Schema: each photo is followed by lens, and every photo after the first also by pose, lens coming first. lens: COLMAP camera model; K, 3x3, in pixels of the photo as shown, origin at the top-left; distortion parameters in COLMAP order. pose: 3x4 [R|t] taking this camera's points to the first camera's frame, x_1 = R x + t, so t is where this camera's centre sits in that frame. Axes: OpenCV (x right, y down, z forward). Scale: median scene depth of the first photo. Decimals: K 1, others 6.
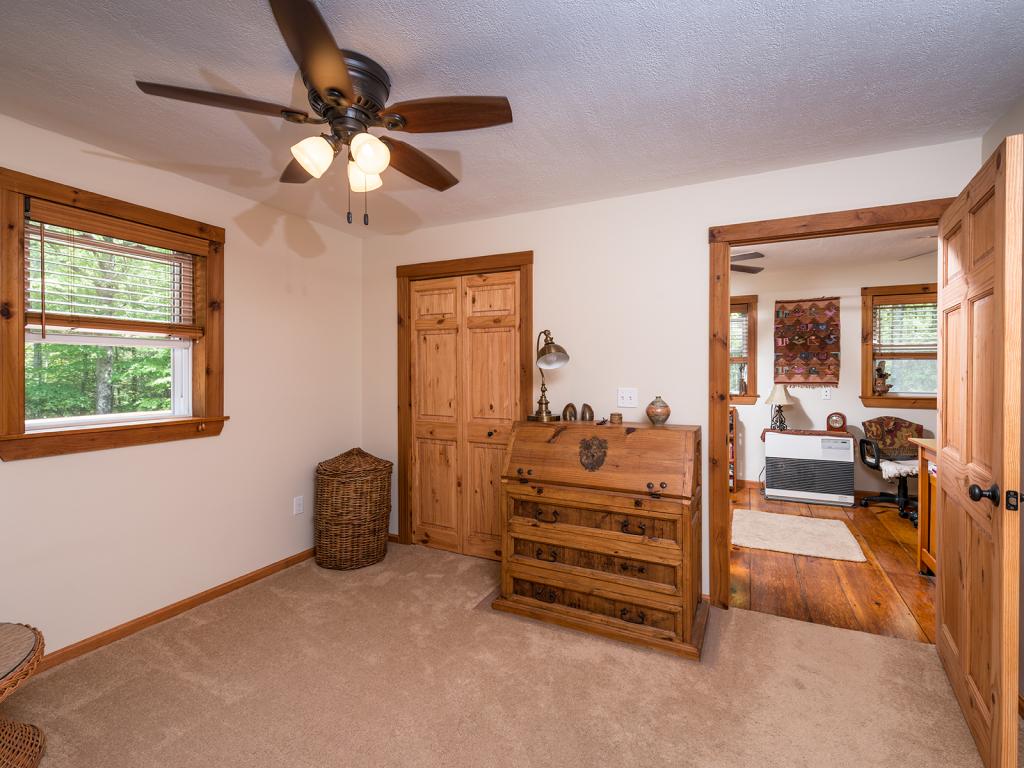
lens RADIAL K [[471.2, 0, 512.0], [0, 471.2, 384.0], [0, 0, 1]] dist [0.000525, 0.000066]
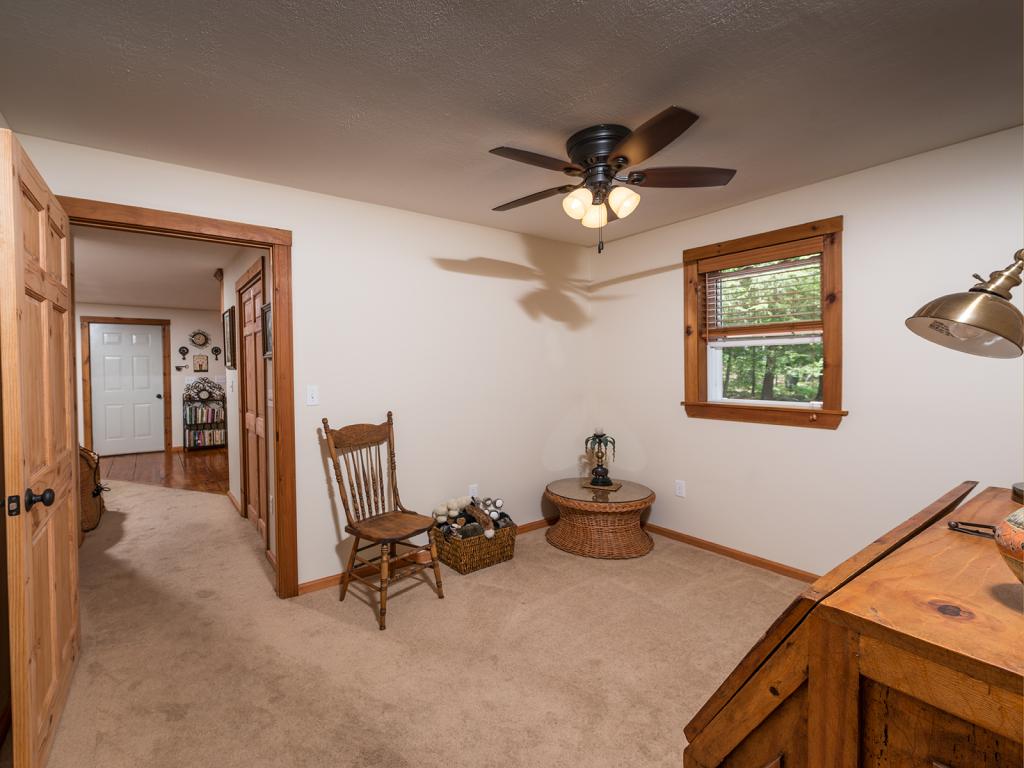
lens RADIAL K [[471.2, 0, 512.0], [0, 471.2, 384.0], [0, 0, 1]] dist [0.000525, 0.000066]
pose [[-0.452216, 0.037307, -0.891128, 0.577941], [-0.008865, 0.998887, 0.046317, -0.026128], [0.891864, 0.028846, -0.451382, 0.871214]]
